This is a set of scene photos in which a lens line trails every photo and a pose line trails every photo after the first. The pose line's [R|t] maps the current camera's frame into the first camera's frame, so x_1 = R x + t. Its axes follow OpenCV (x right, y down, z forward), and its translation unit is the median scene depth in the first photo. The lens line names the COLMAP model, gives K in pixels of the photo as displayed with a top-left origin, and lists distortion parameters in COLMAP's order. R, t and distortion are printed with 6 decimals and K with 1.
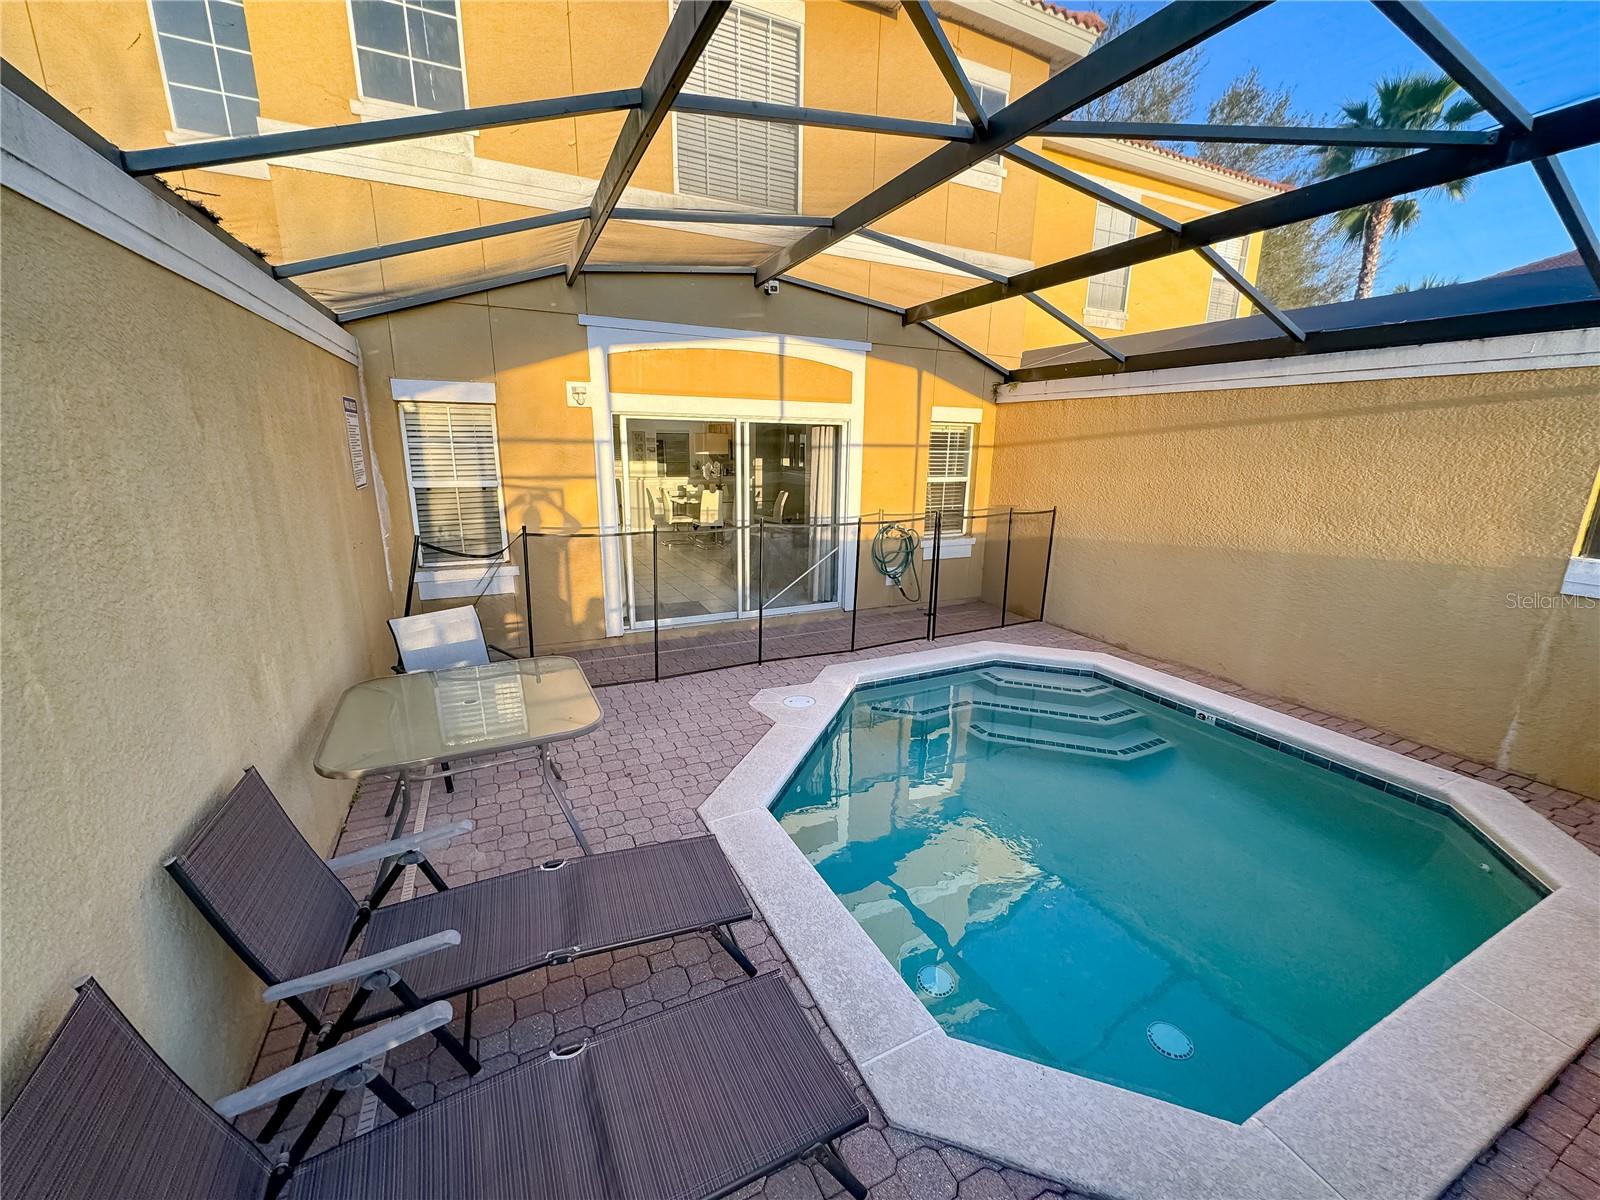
lens RADIAL K [[641.8, 0, 795.5], [0, 641.8, 605.7], [0, 0, 1]] dist [-0.004692, 0.000776]
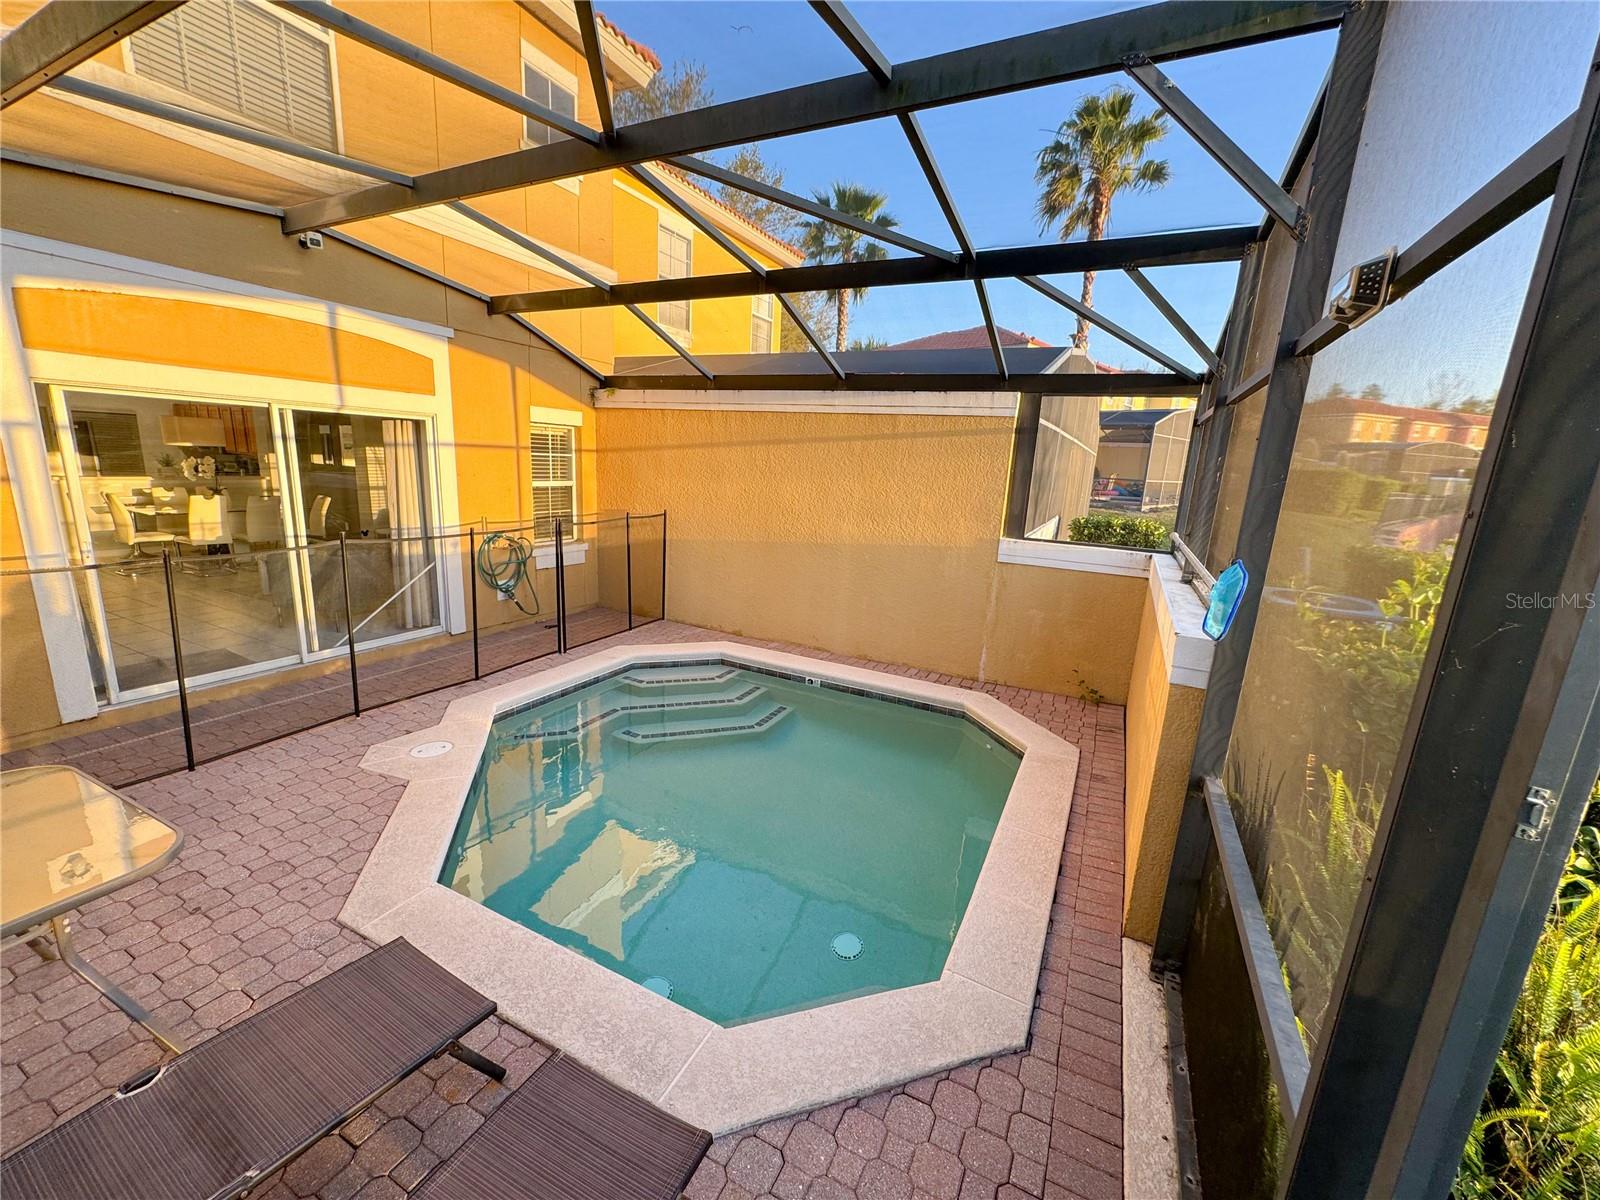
lens RADIAL K [[641.8, 0, 803.9], [0, 641.8, 606.3], [0, 0, 1]] dist [-0.004692, 0.000776]
pose [[0.793107, -0.108217, 0.599392, -0.077475], [0.108948, 0.993424, 0.035198, -0.011227], [-0.599259, 0.037387, 0.799682, 0.025527]]
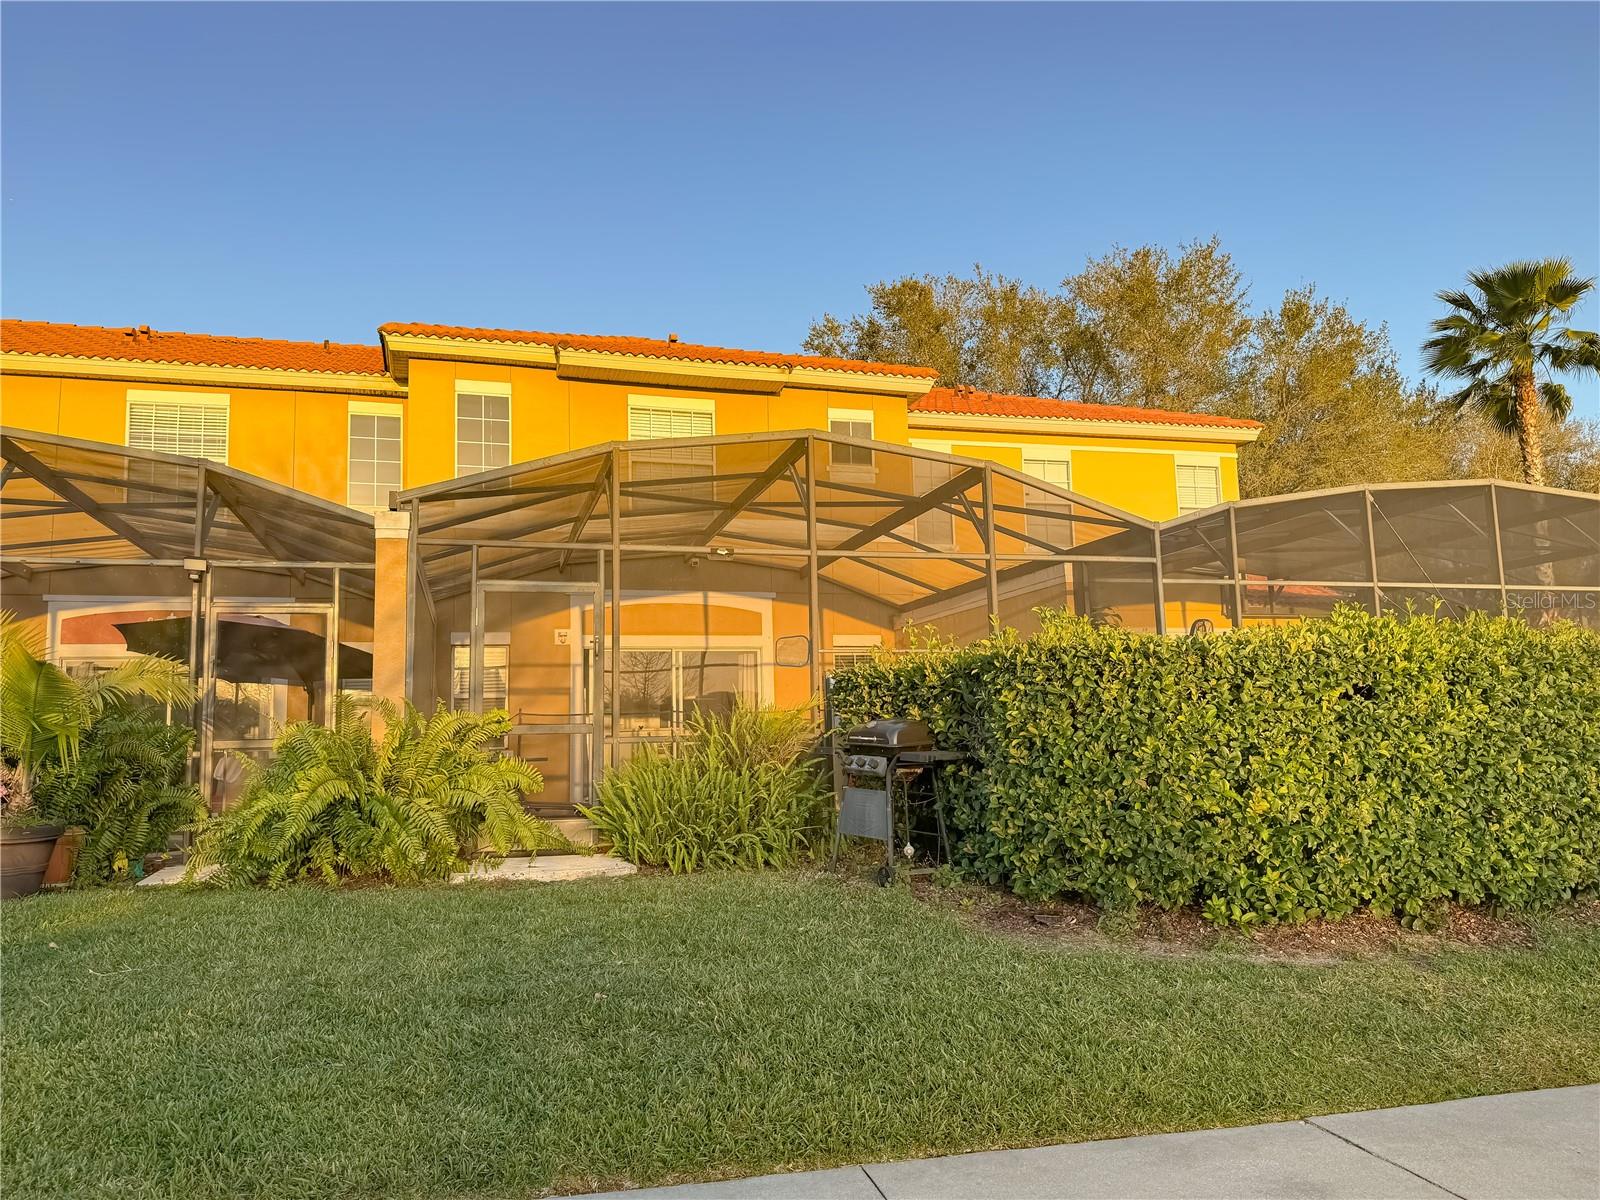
lens RADIAL K [[1119.3, 0, 777.2], [0, 1119.3, 614.3], [0, 0, 1]] dist [0.024987, -0.050180]
pose [[0.982480, -0.061646, -0.175878, 0.604474], [-0.006097, 0.932575, -0.360926, 0.551517], [0.186269, 0.355675, 0.915860, -1.299001]]
